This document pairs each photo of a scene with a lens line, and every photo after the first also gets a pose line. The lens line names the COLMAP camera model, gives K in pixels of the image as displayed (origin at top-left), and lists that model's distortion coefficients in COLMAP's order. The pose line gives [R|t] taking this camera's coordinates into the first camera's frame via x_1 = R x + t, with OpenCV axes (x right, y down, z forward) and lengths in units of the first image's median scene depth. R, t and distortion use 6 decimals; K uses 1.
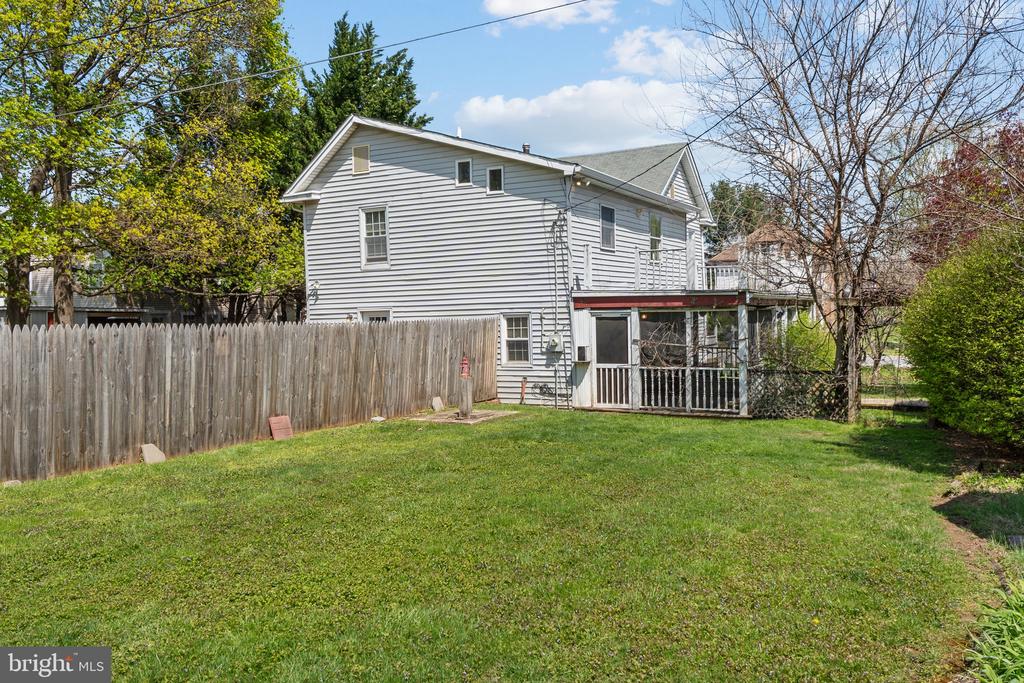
lens RADIAL K [[926.3, 0, 512.0], [0, 926.3, 341.5], [0, 0, 1]] dist [0.062256, -0.003309]
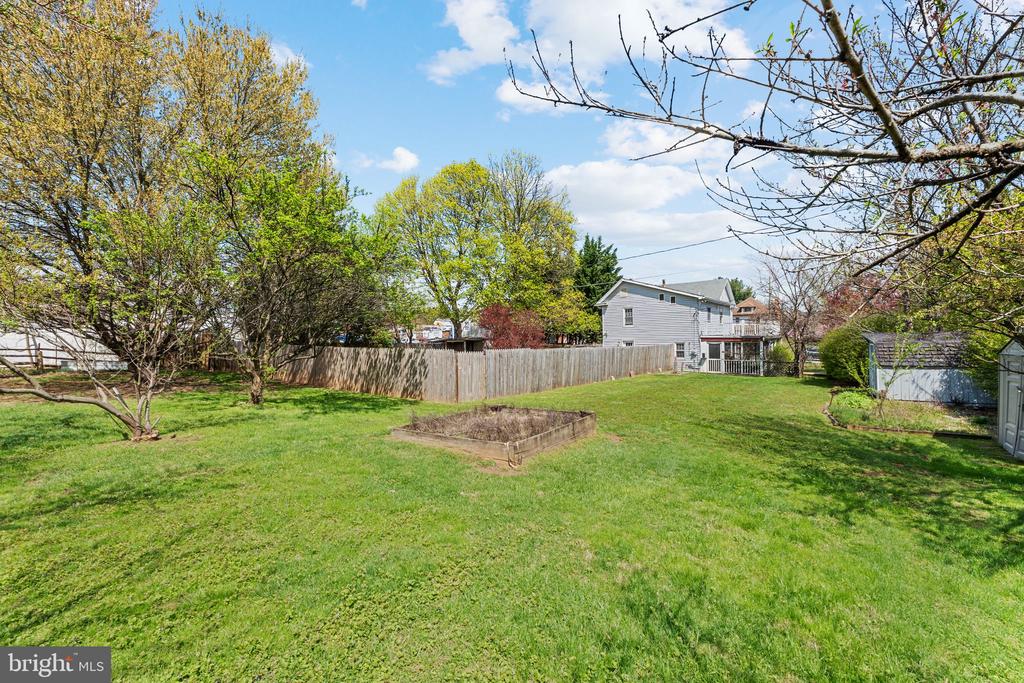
lens RADIAL K [[433.0, 0, 512.0], [0, 433.0, 341.5], [0, 0, 1]] dist [-0.000606, -0.000078]
pose [[0.978384, 0.009503, -0.206577, -0.249143], [-0.013004, 0.999794, -0.015595, -0.002603], [0.206387, 0.017944, 0.978306, -0.554454]]
